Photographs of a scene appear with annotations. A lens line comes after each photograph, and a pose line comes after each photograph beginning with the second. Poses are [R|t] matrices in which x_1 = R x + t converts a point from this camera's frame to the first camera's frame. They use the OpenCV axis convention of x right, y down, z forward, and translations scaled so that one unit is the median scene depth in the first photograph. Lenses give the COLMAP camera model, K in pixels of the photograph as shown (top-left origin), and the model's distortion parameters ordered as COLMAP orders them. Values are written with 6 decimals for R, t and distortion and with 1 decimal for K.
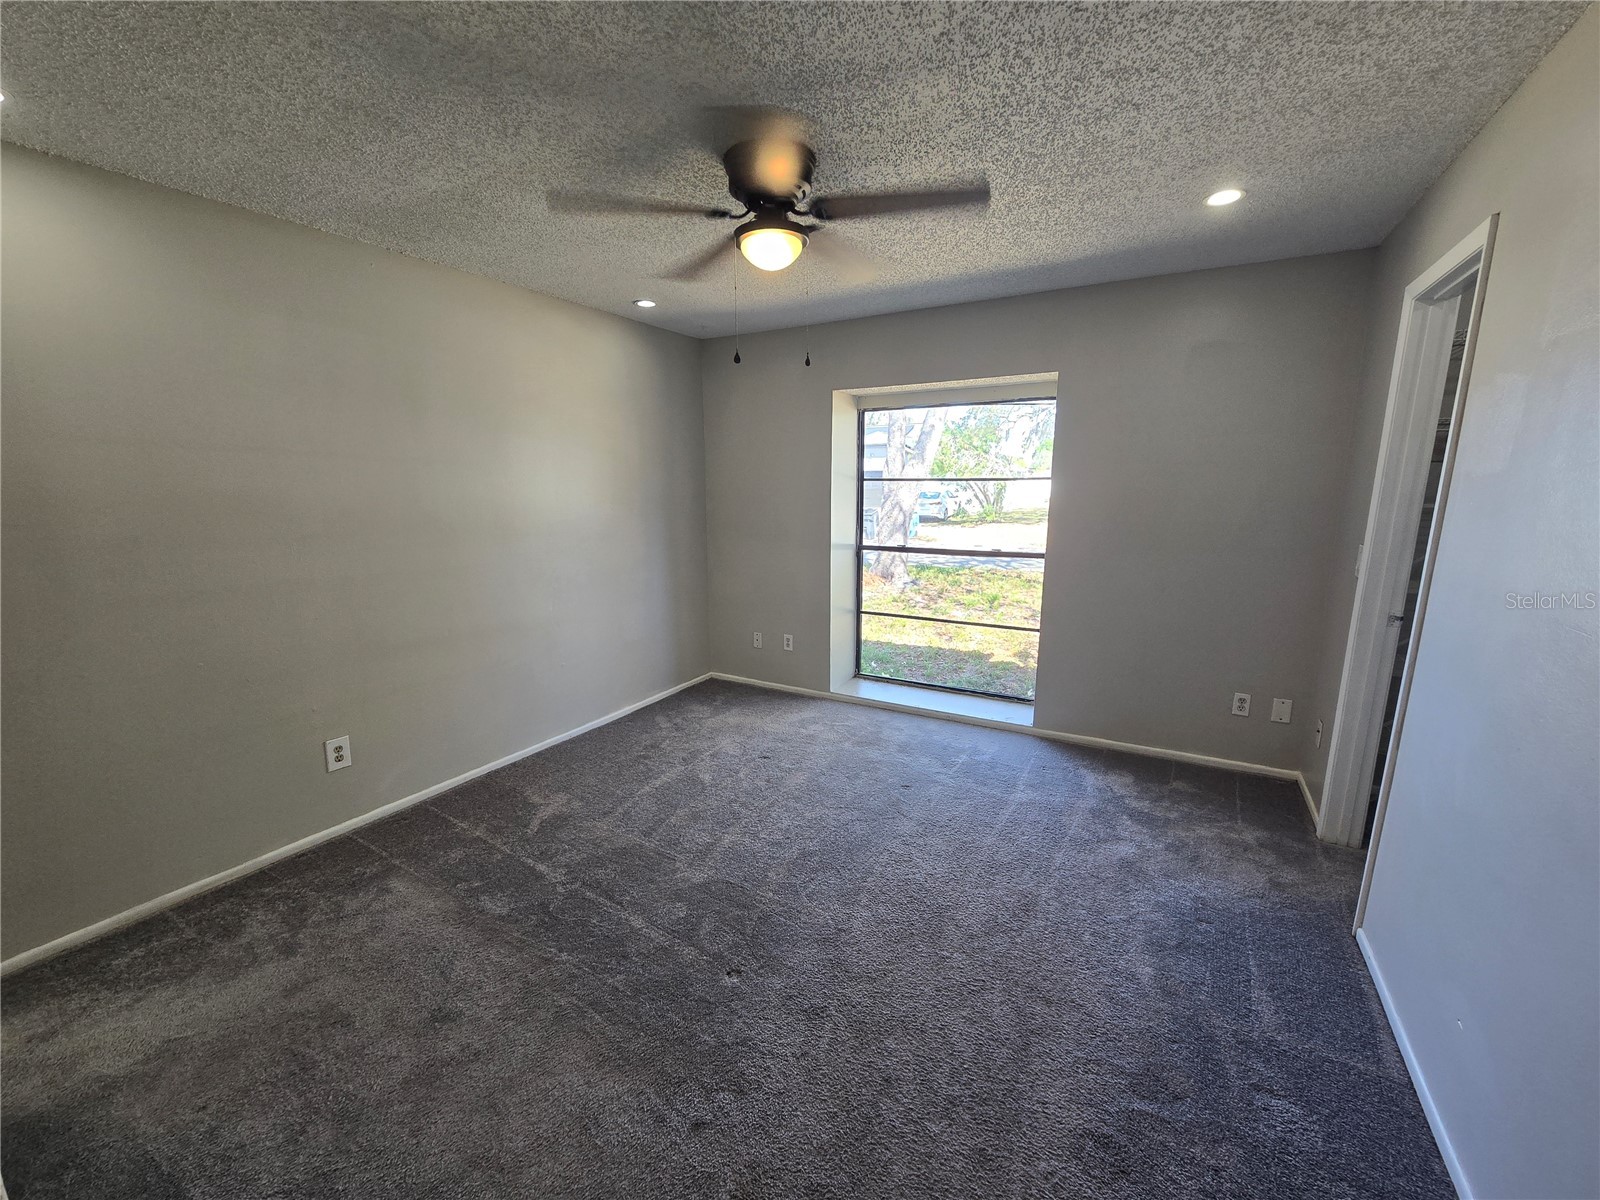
lens RADIAL K [[652.2, 0, 803.1], [0, 652.2, 600.7], [0, 0, 1]] dist [-0.002323, 0.001503]
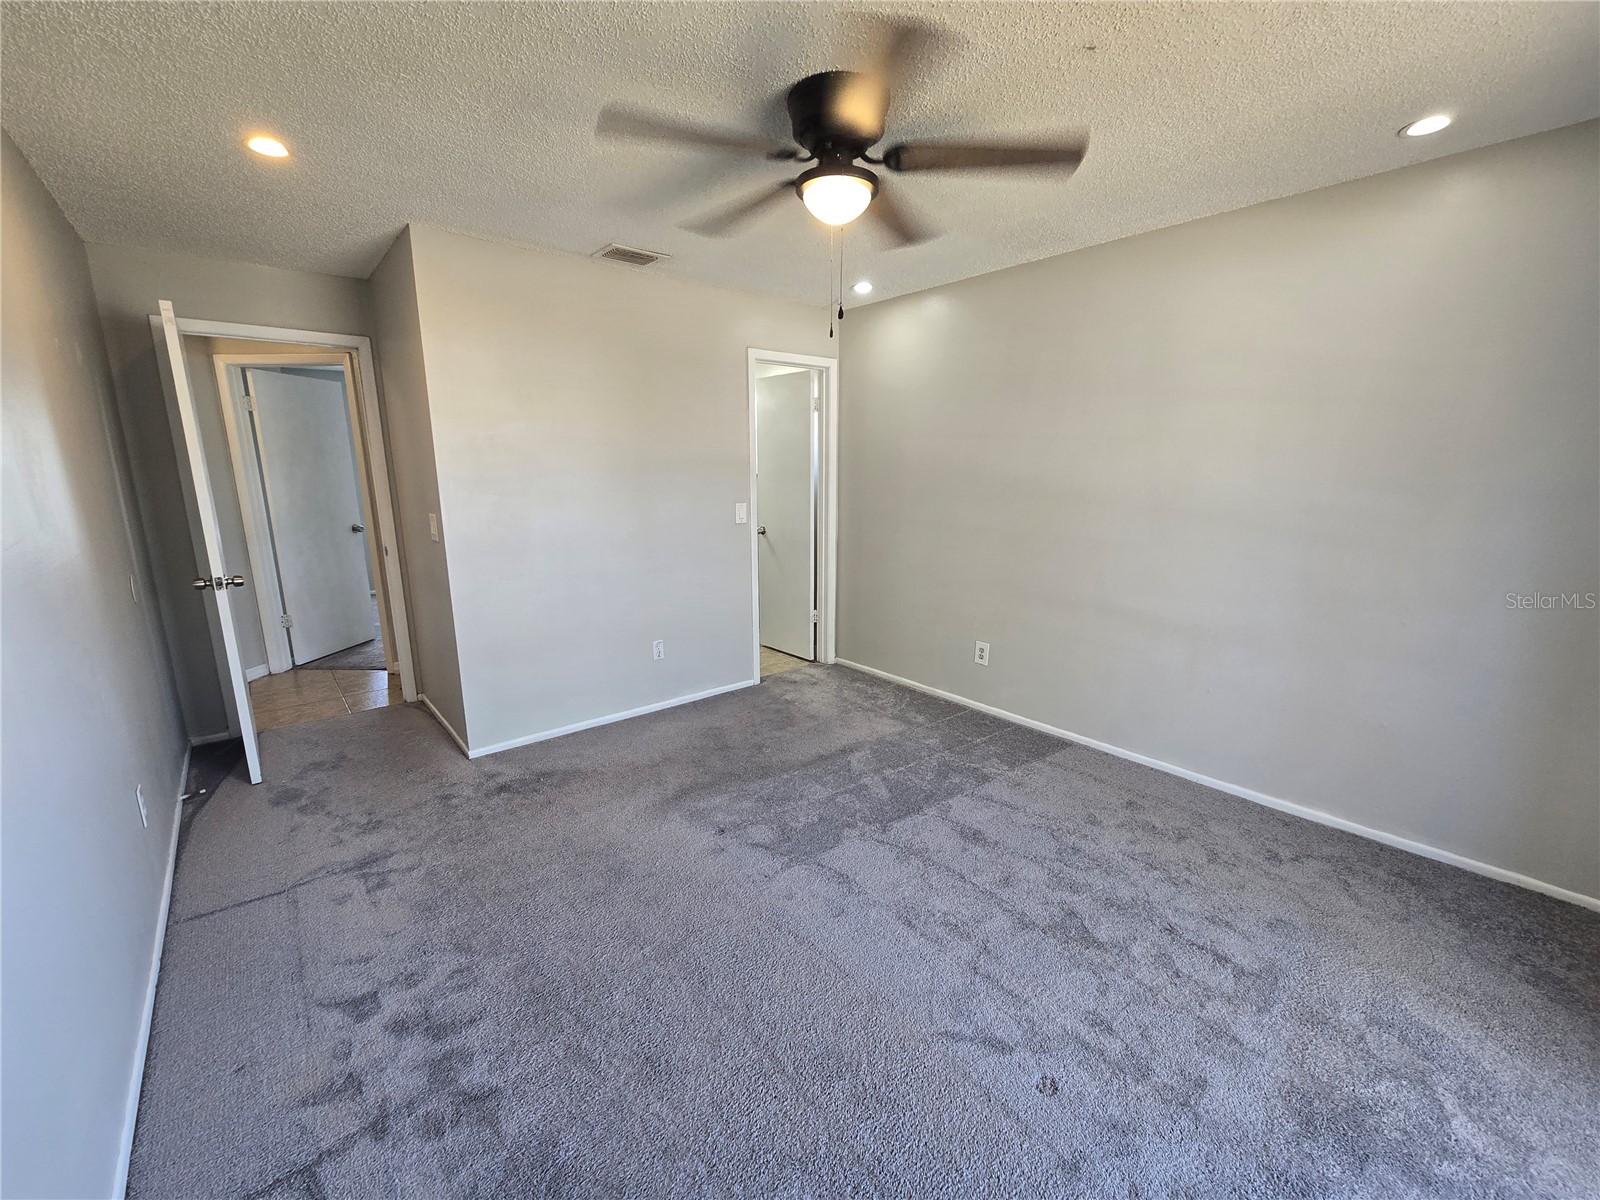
lens RADIAL K [[652.2, 0, 799.8], [0, 652.2, 602.4], [0, 0, 1]] dist [-0.002323, 0.001503]
pose [[-0.340802, 0.196672, -0.919334, 0.679226], [-0.167169, 0.949614, 0.265120, -0.173742], [0.925153, 0.244037, -0.290753, 1.009353]]
